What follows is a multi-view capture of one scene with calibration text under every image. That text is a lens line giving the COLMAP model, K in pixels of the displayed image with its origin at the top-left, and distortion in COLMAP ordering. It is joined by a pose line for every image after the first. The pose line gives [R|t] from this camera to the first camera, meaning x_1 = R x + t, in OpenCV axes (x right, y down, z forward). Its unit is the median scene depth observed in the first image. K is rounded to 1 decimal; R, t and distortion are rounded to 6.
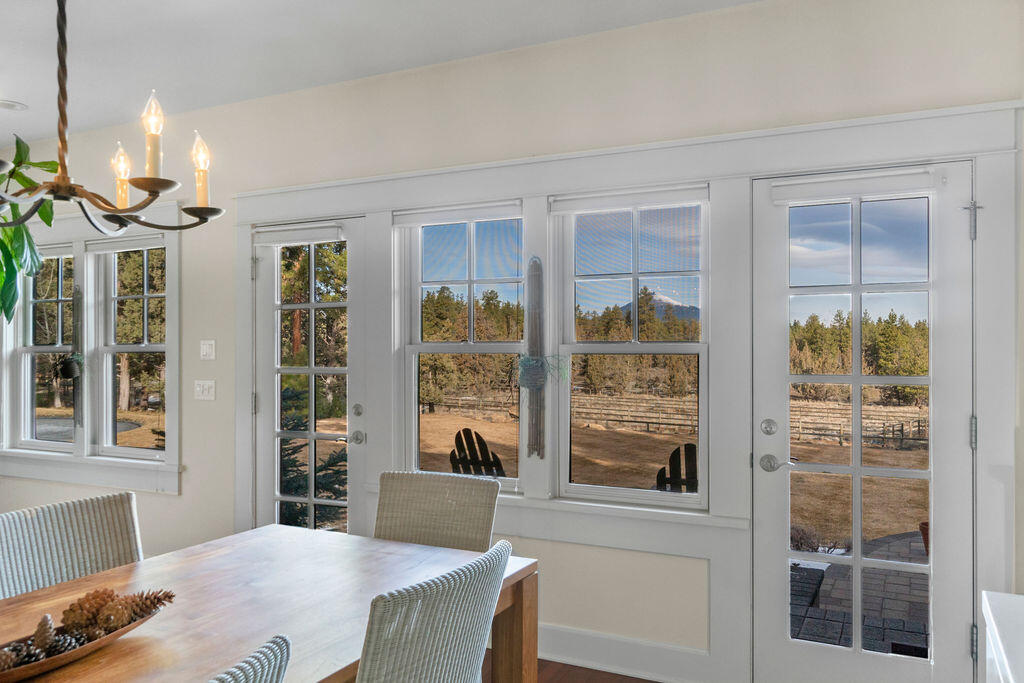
lens RADIAL K [[790.1, 0, 509.4], [0, 790.1, 340.7], [0, 0, 1]] dist [0.000836, 0.008194]
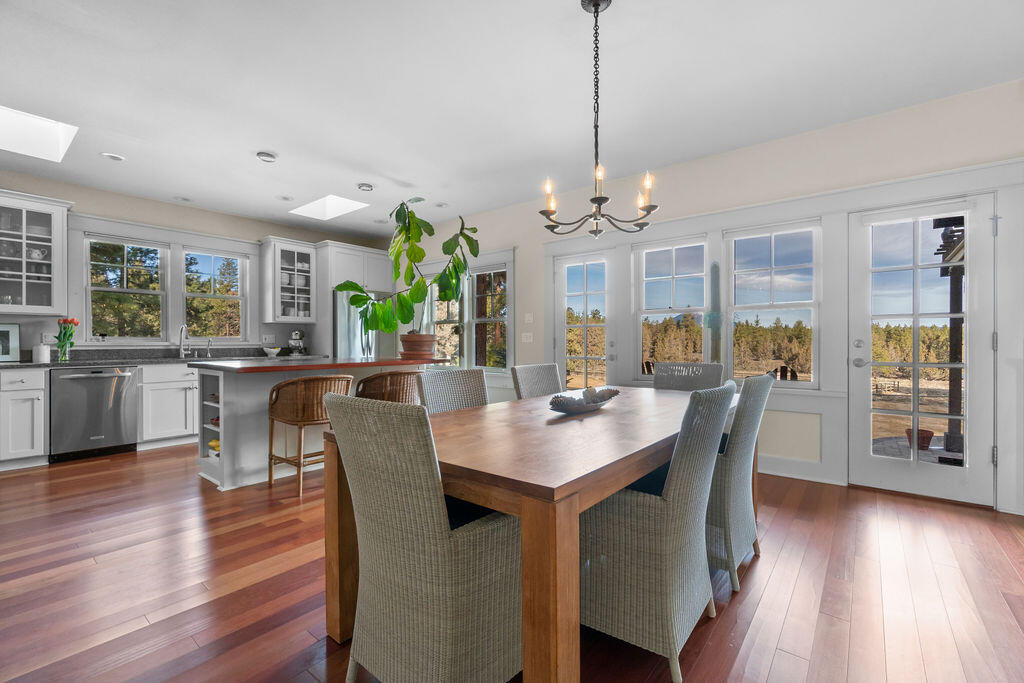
lens RADIAL K [[441.2, 0, 517.1], [0, 441.2, 342.1], [0, 0, 1]] dist [-0.001487, 0.001716]
pose [[0.980051, -0.002447, -0.198731, -0.186586], [0.004291, 0.999952, 0.008849, 0.065886], [0.198699, -0.009525, 0.980014, -0.139853]]
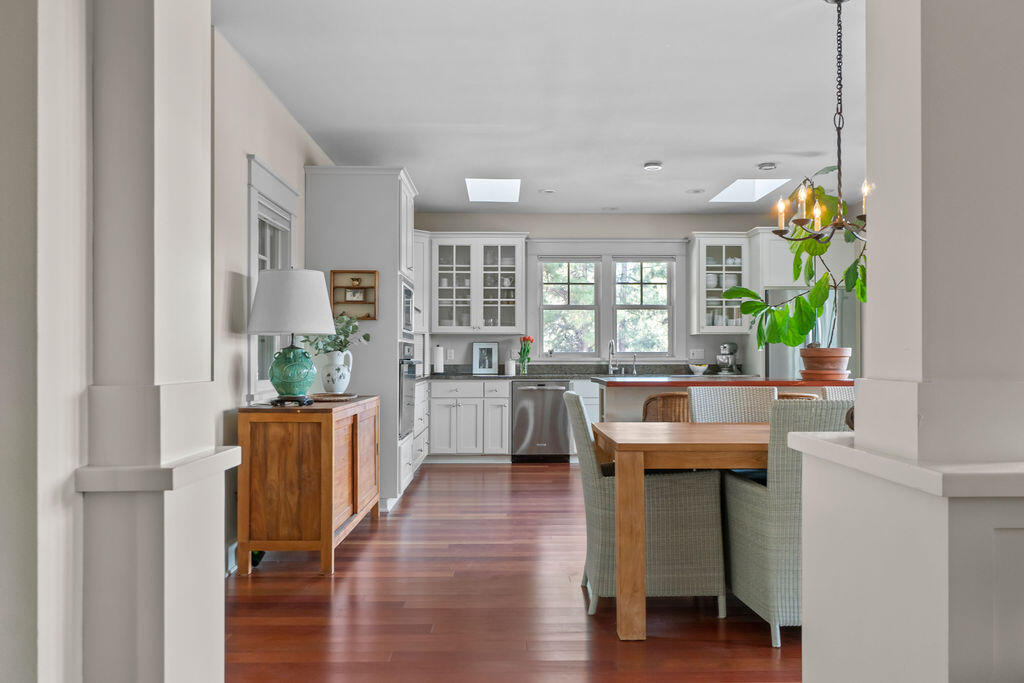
lens RADIAL K [[790.1, 0, 516.4], [0, 790.1, 350.0], [0, 0, 1]] dist [0.000836, 0.008194]
pose [[0.472701, -0.010092, -0.881165, 0.366277], [0.008800, 0.999939, -0.006732, 0.064280], [0.881179, -0.004572, 0.472761, -0.326874]]
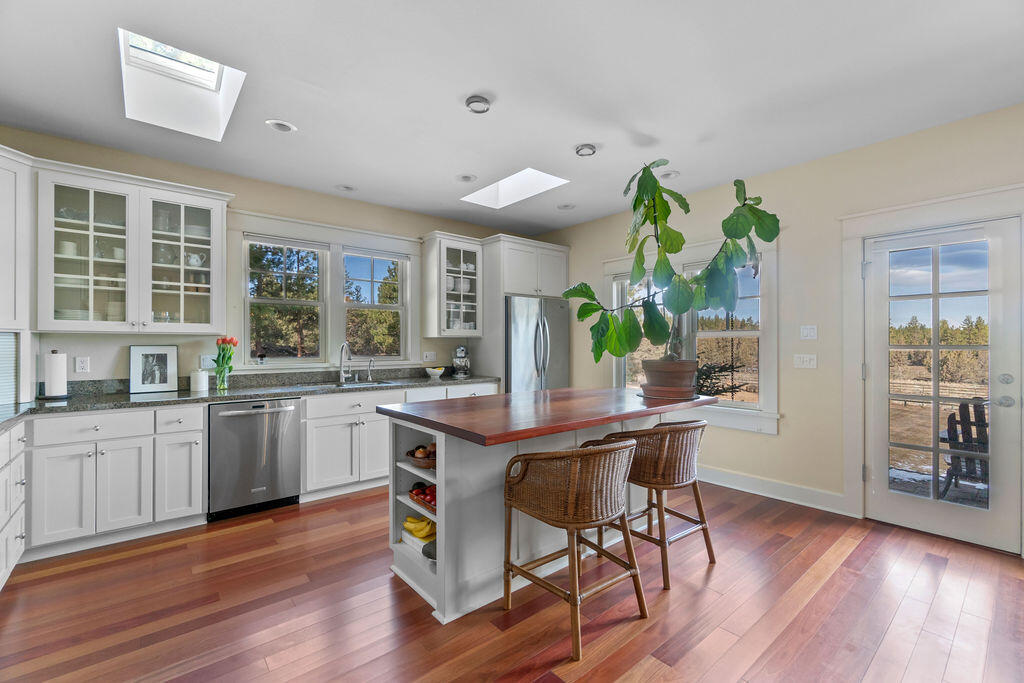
lens RADIAL K [[441.2, 0, 517.5], [0, 441.2, 343.2], [0, 0, 1]] dist [-0.001487, 0.001716]
pose [[0.922845, -0.001944, -0.385166, -0.574667], [0.004650, 0.999971, 0.006094, 0.023912], [0.385143, -0.007415, 0.922827, 0.094028]]
